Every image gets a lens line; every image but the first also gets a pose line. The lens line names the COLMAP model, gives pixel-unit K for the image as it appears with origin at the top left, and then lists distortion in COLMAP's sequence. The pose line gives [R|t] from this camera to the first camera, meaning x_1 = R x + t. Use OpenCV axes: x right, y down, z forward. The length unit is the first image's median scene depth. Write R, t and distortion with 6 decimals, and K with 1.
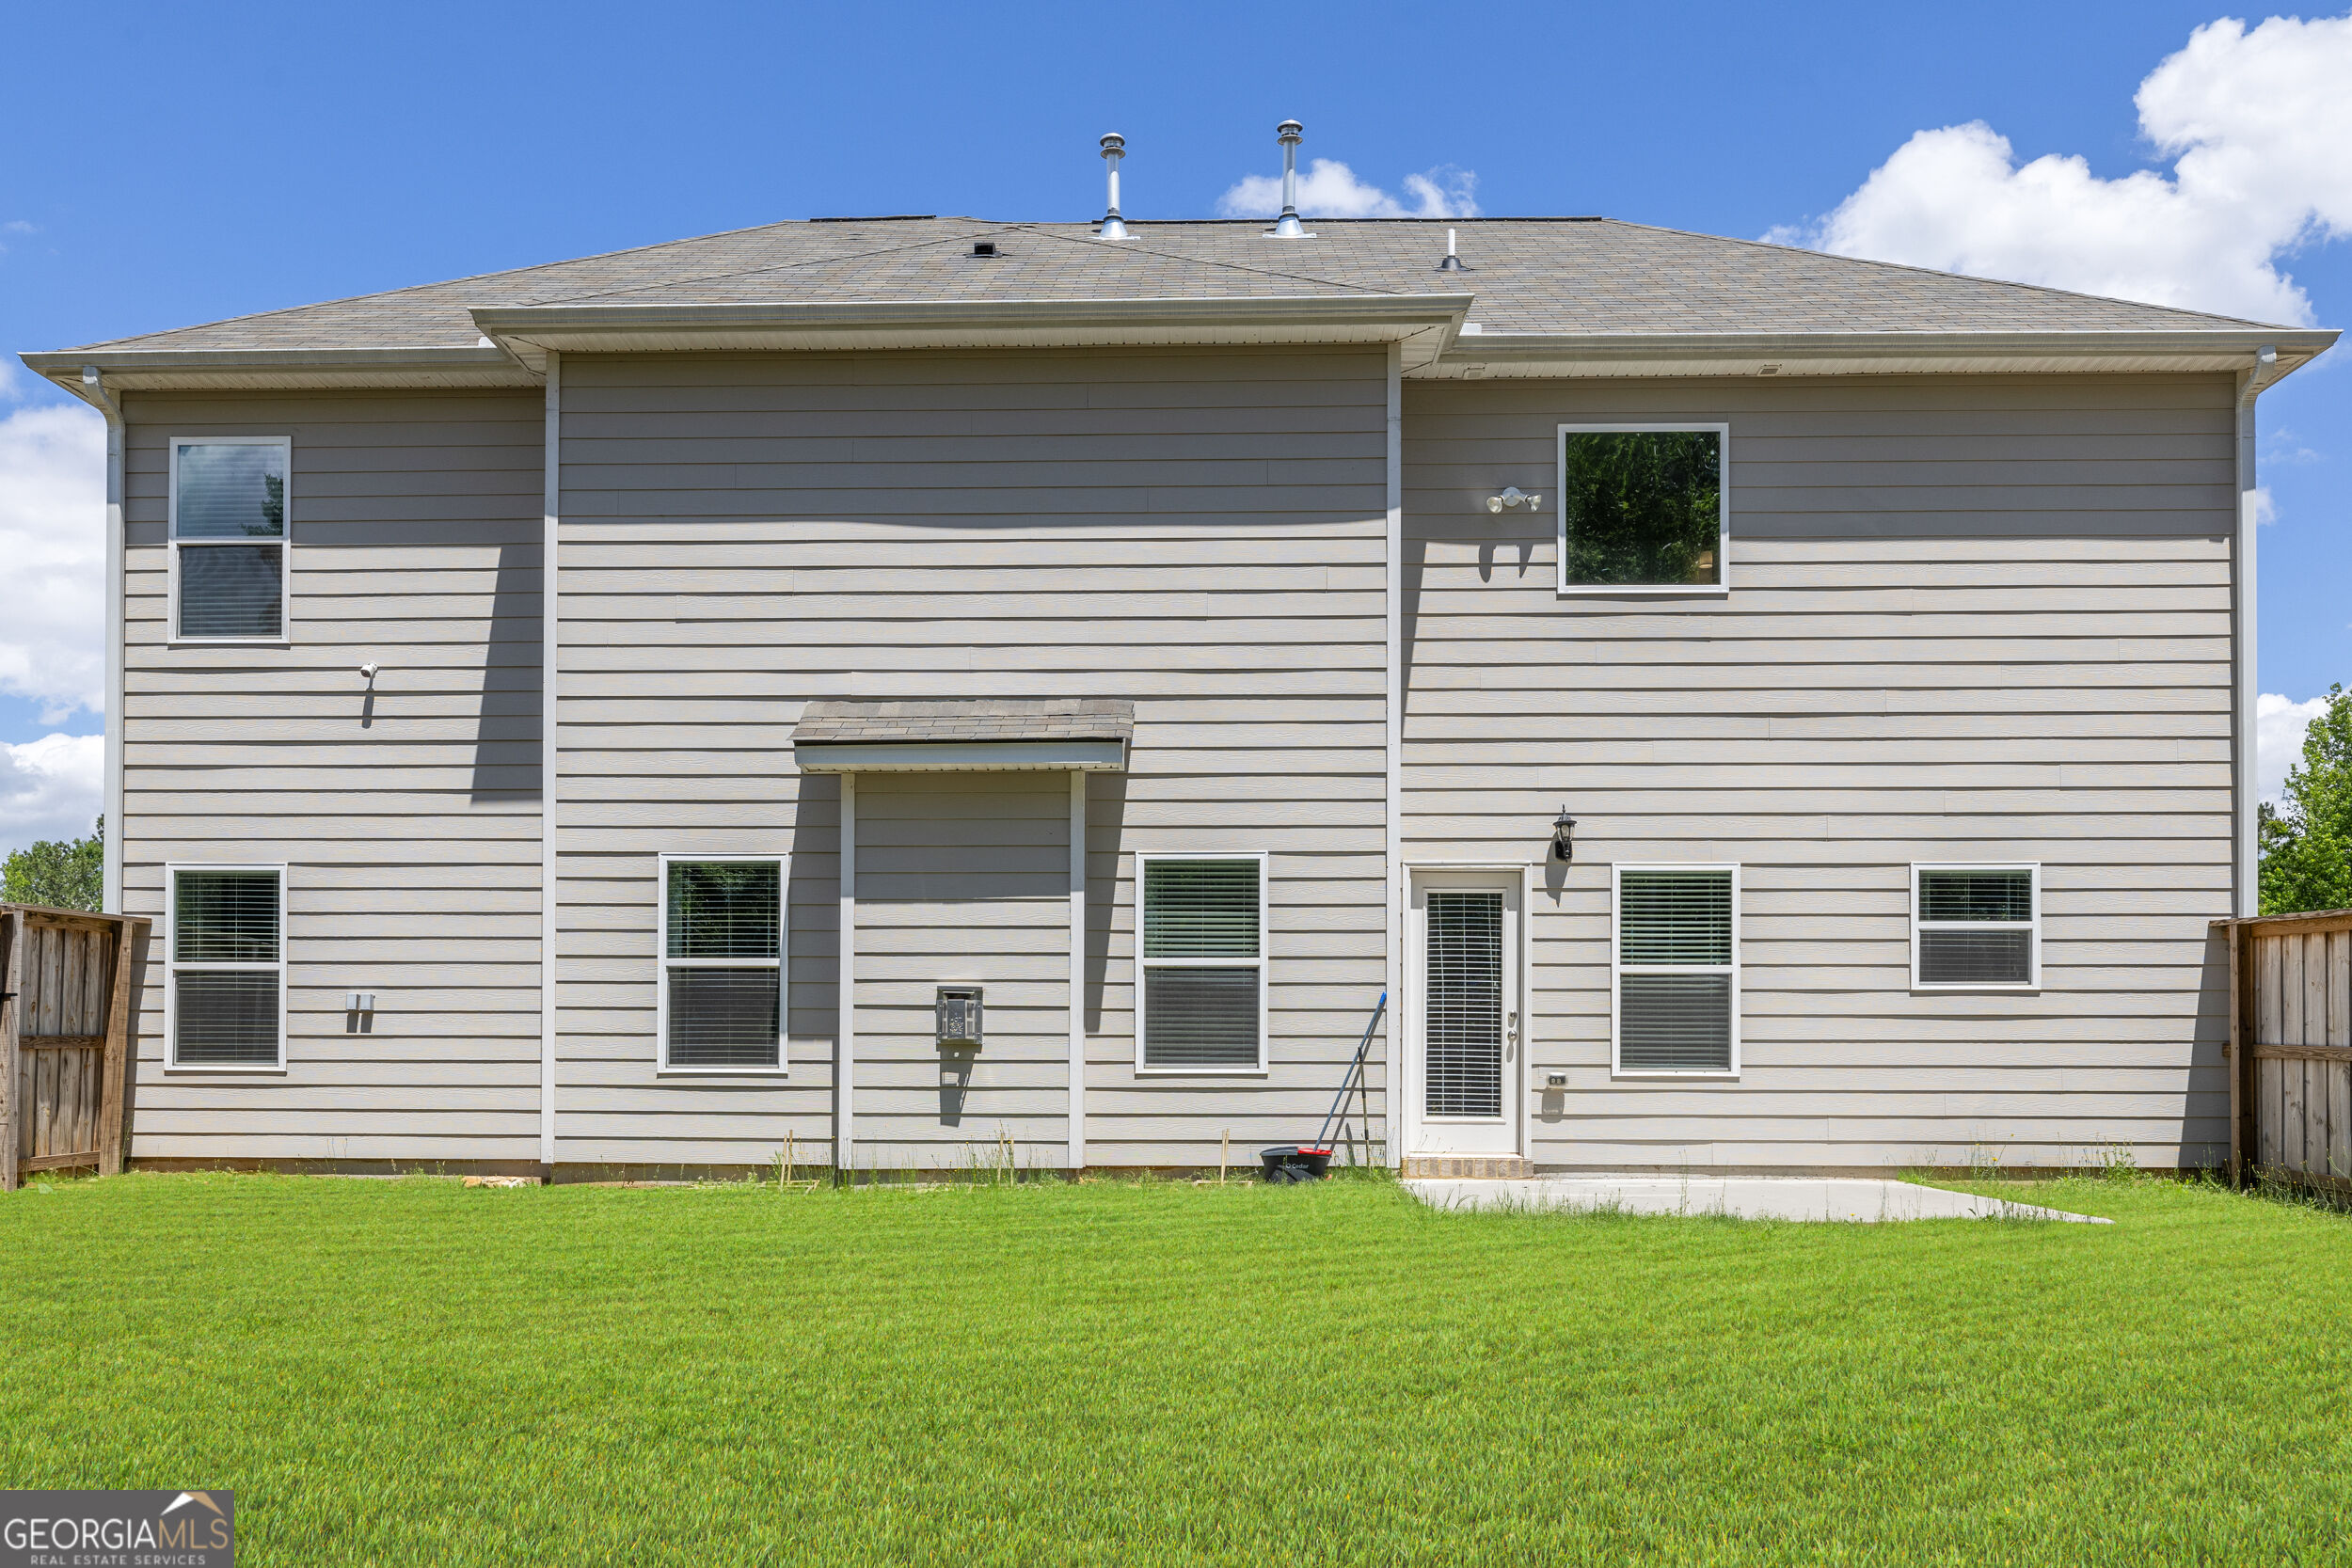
lens RADIAL K [[1881.7, 0, 1171.6], [0, 1881.7, 744.5], [0, 0, 1]] dist [0.003822, 0.000279]
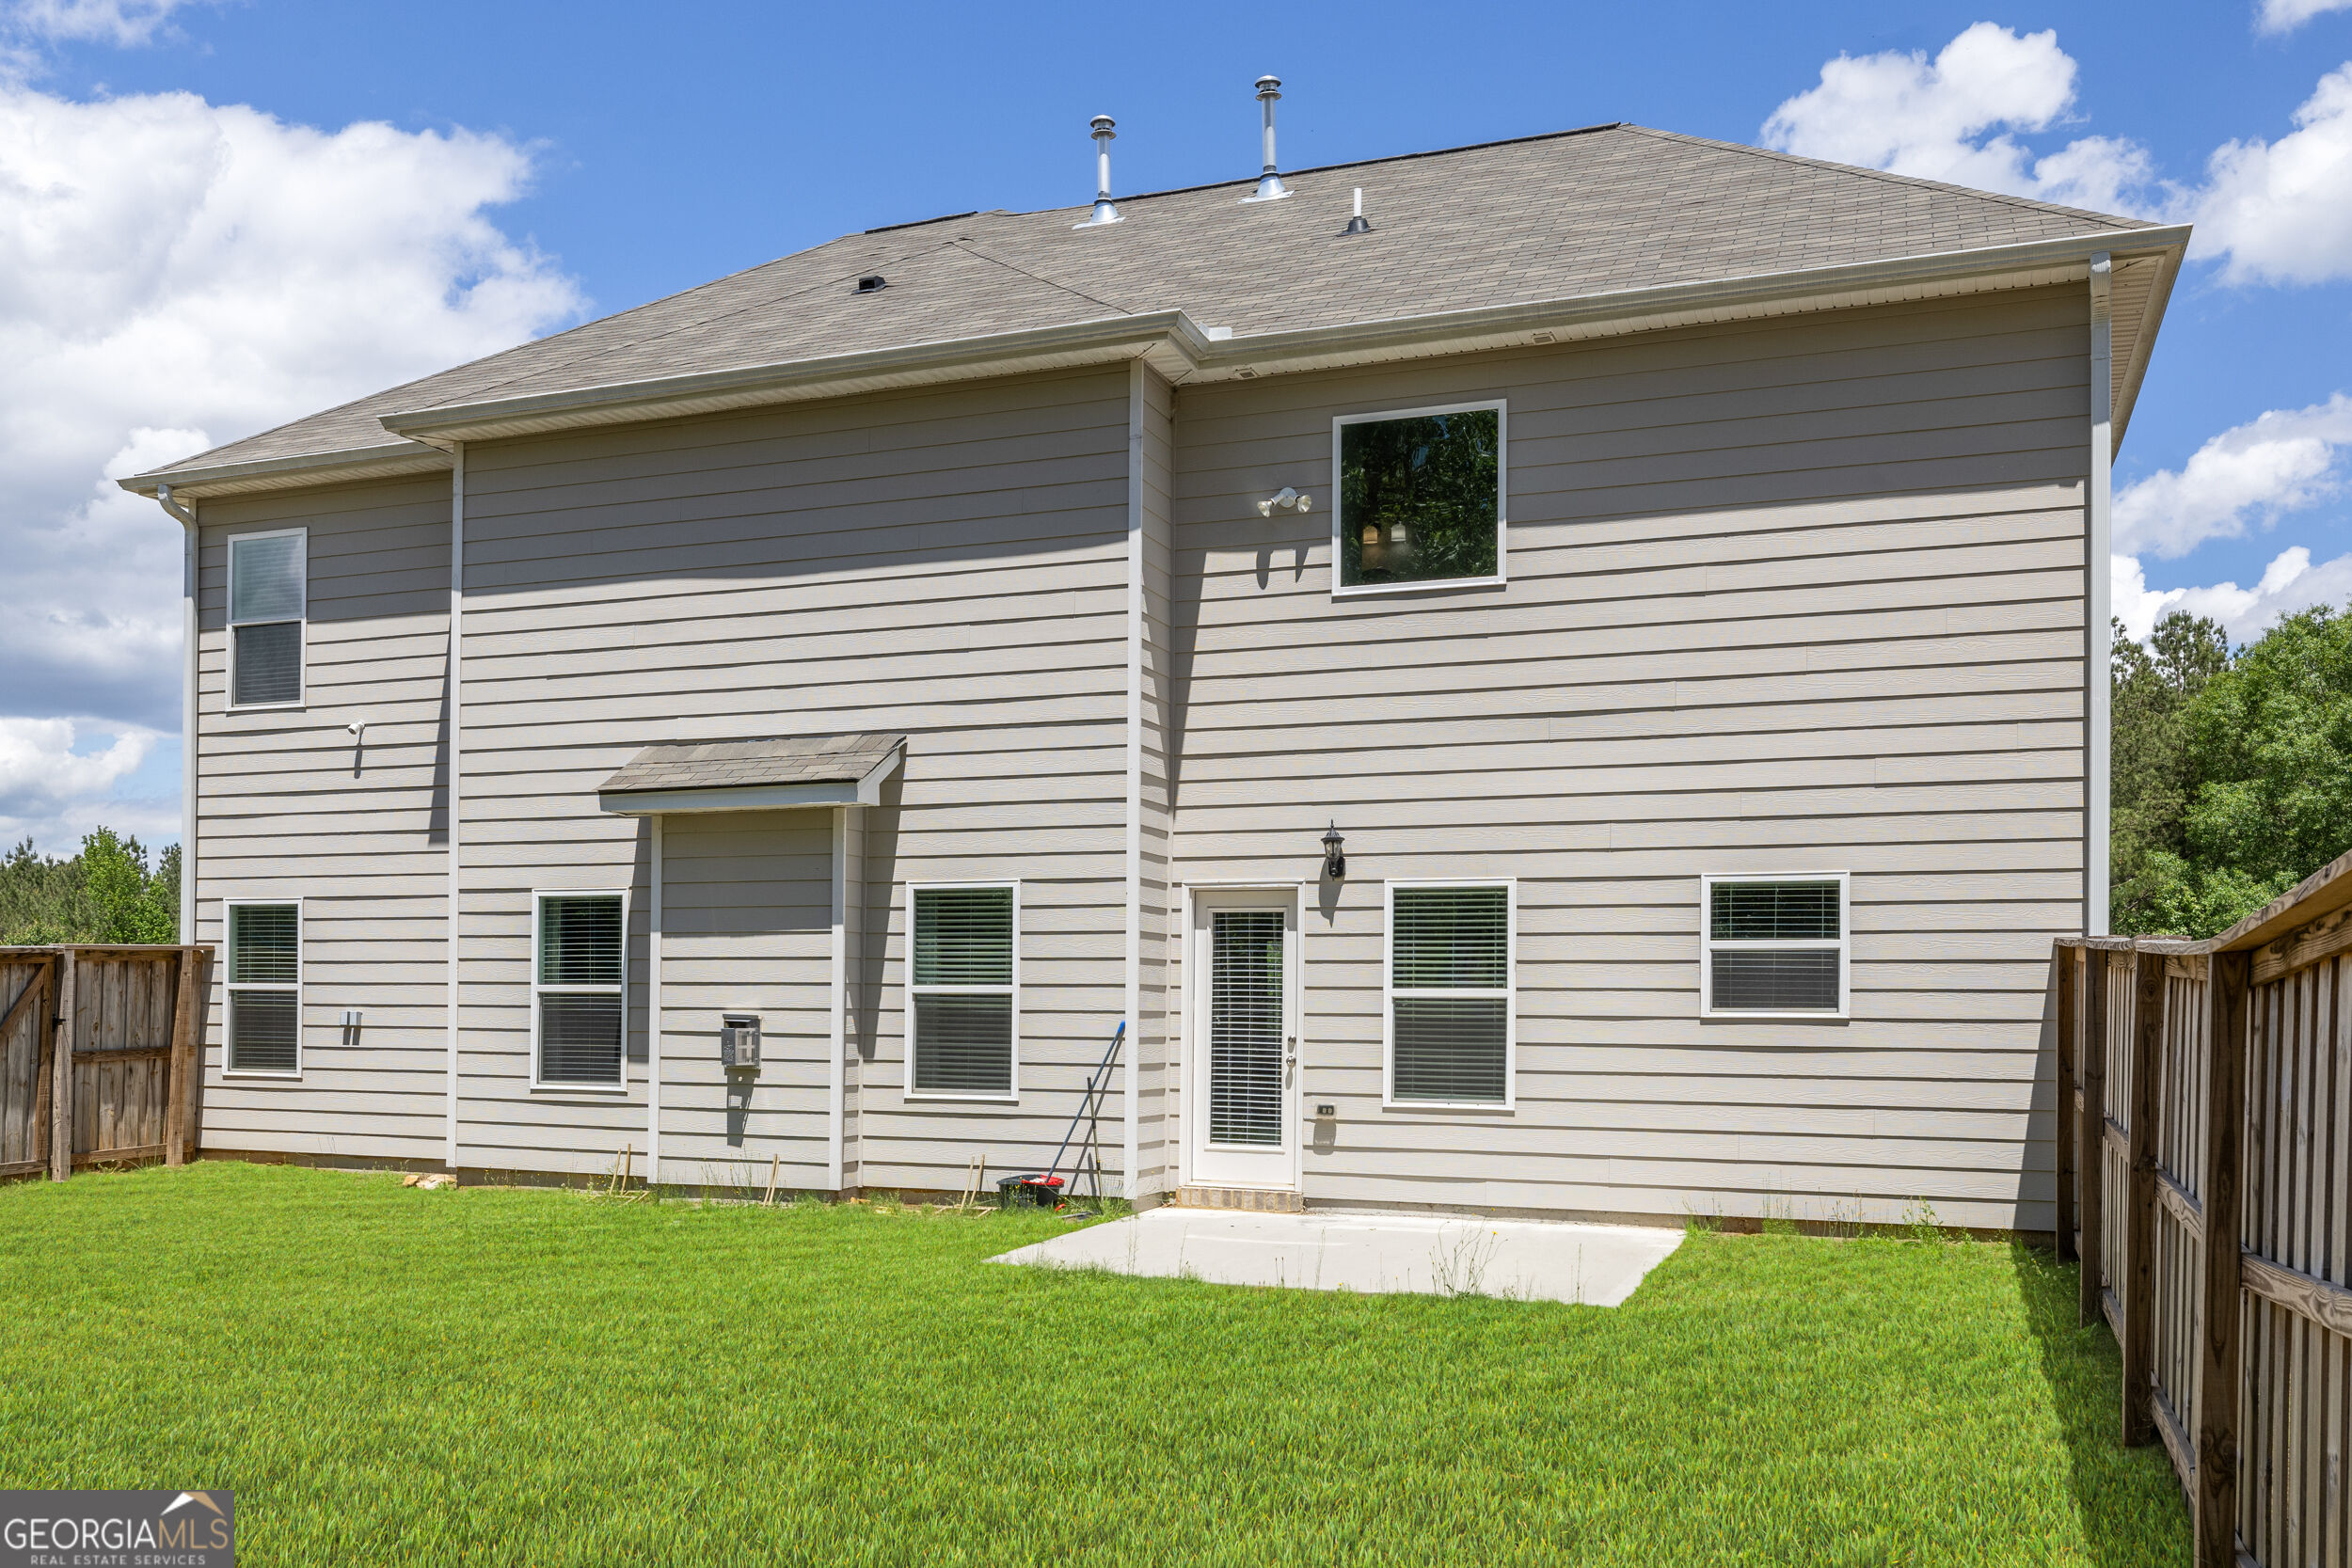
lens RADIAL K [[2112.7, 0, 1221.4], [0, 2112.7, 583.3], [0, 0, 1]] dist [0.007121, -0.000503]
pose [[0.933461, -0.065803, -0.352591, 0.547495], [0.061840, 0.997832, -0.022505, -0.067944], [0.353307, -0.000796, 0.935507, -0.026382]]
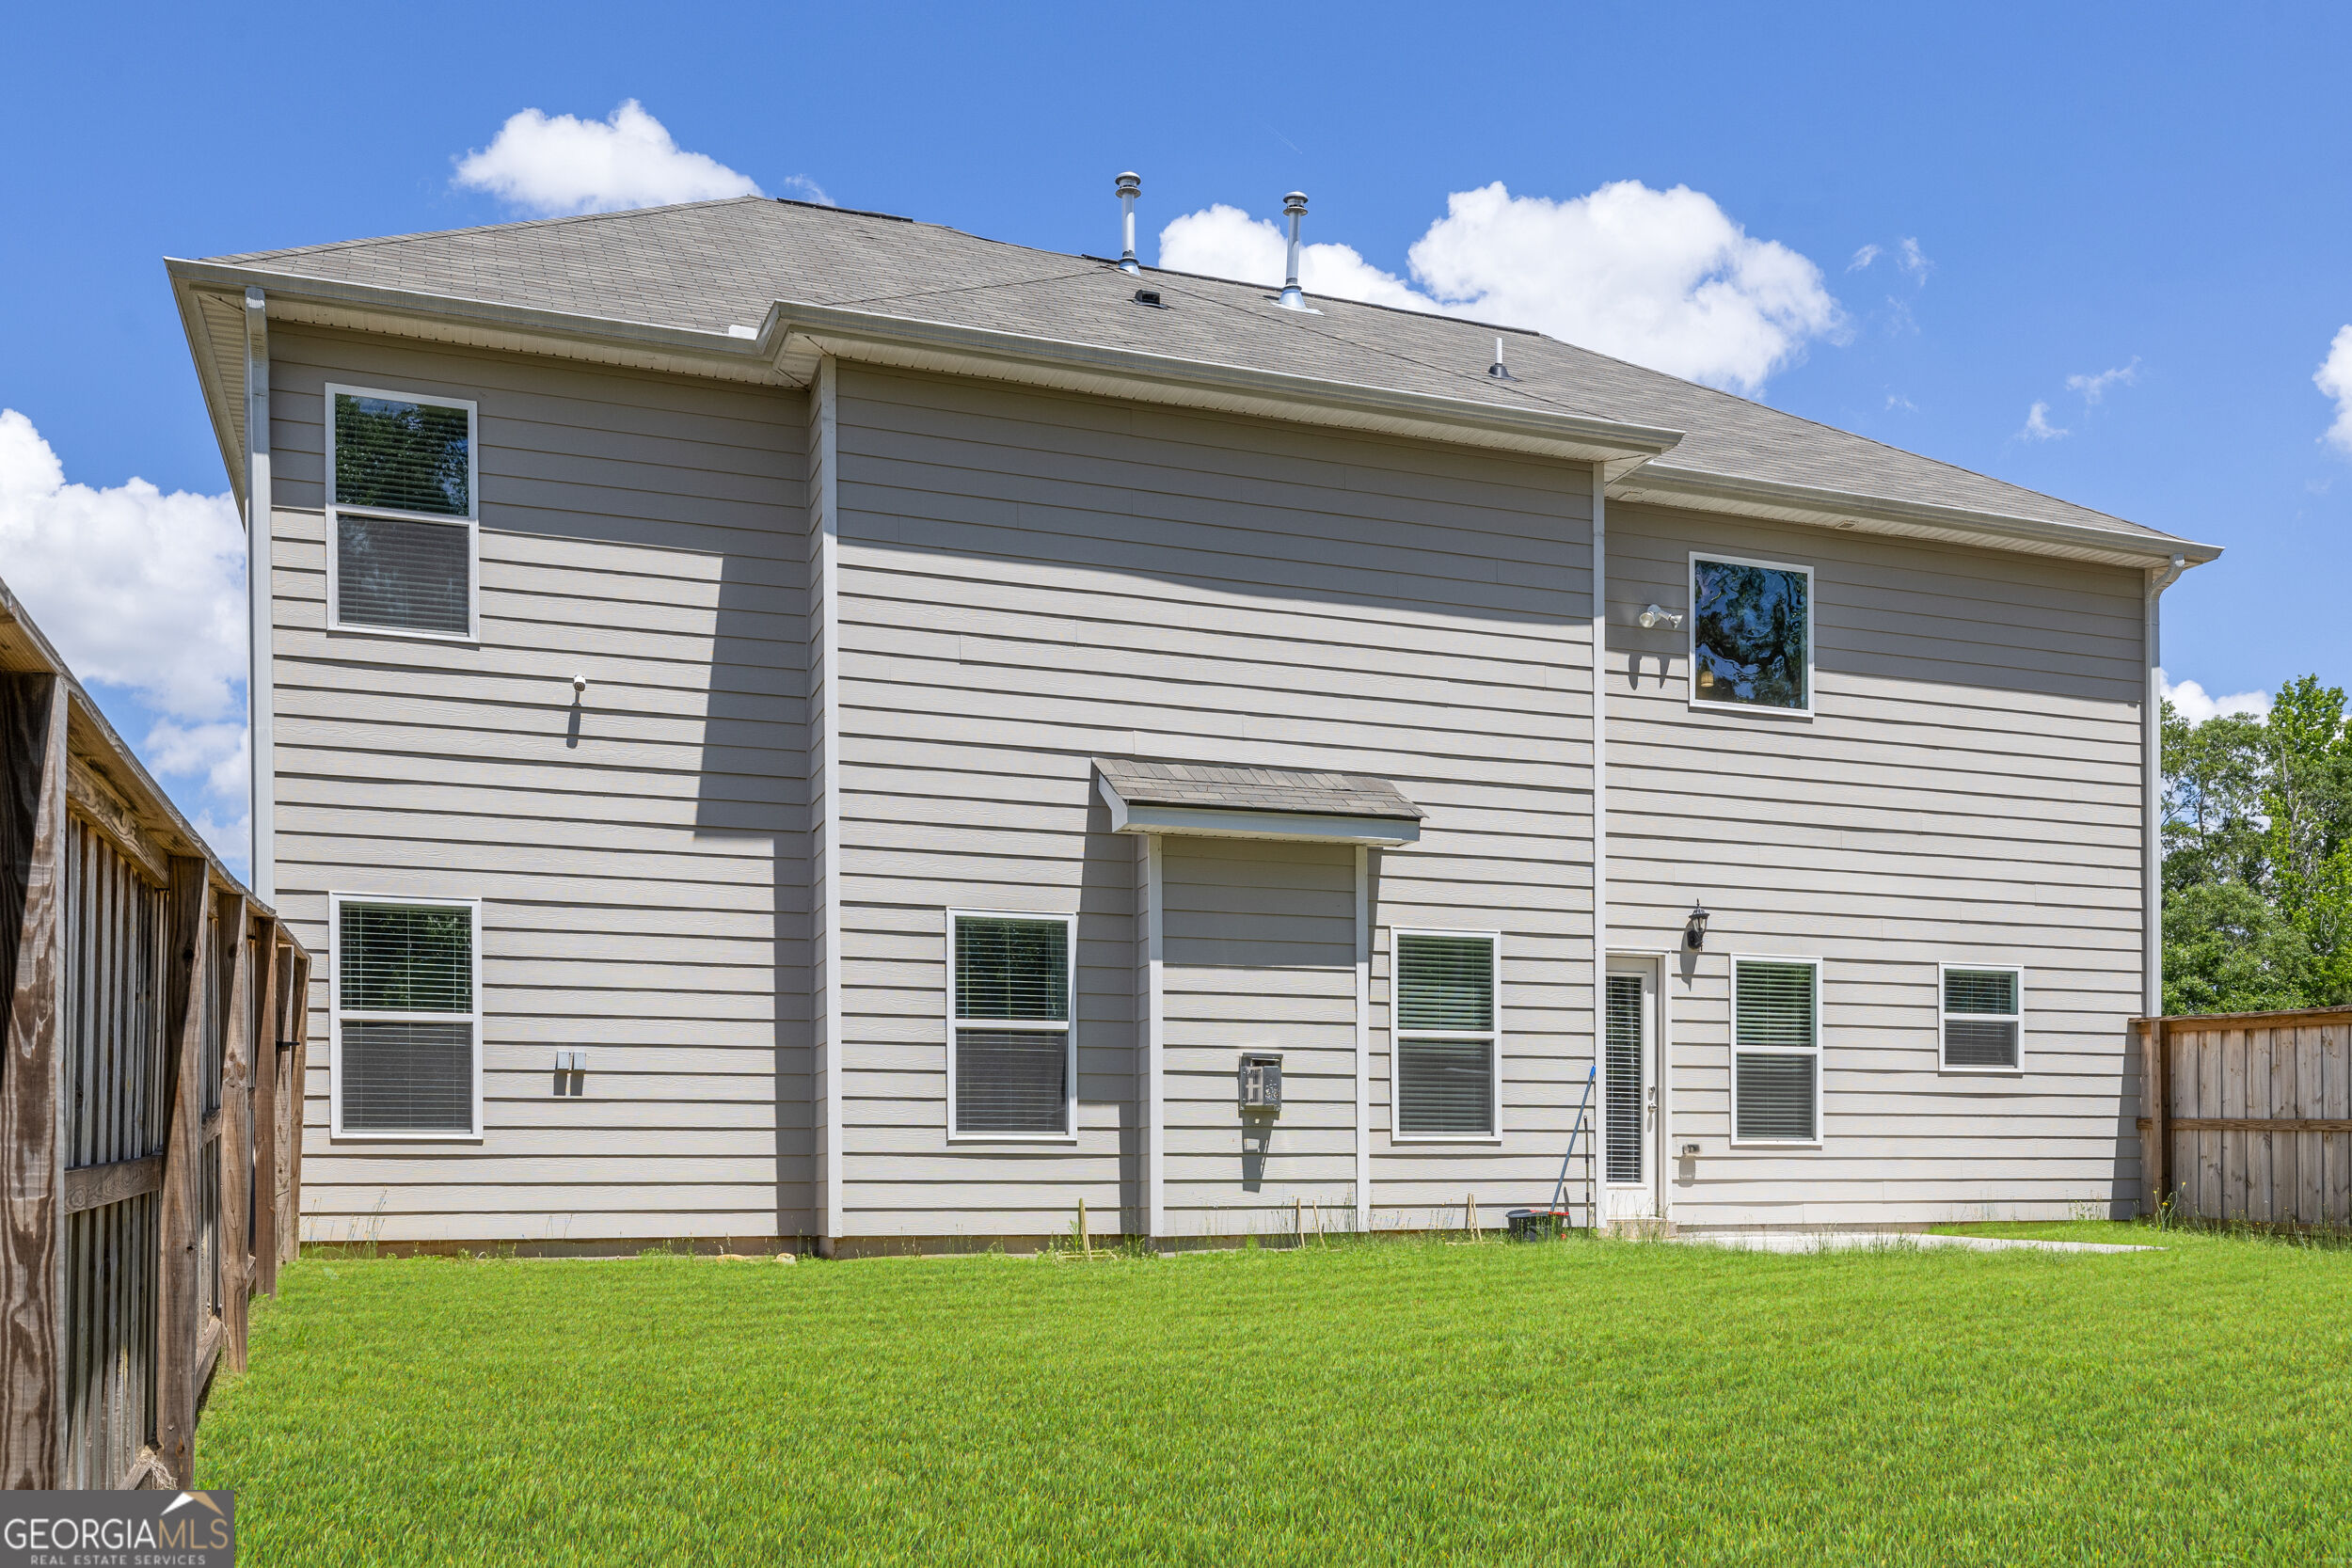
lens RADIAL K [[2210.4, 0, 1176.0], [0, 2210.4, 784.0], [0, 0, 1]] dist [0.009182, 0.000663]
pose [[0.909749, 0.066869, 0.409739, -0.610001], [-0.064273, 0.997729, -0.020124, 0.010715], [-0.410154, -0.008028, 0.911981, -0.055430]]
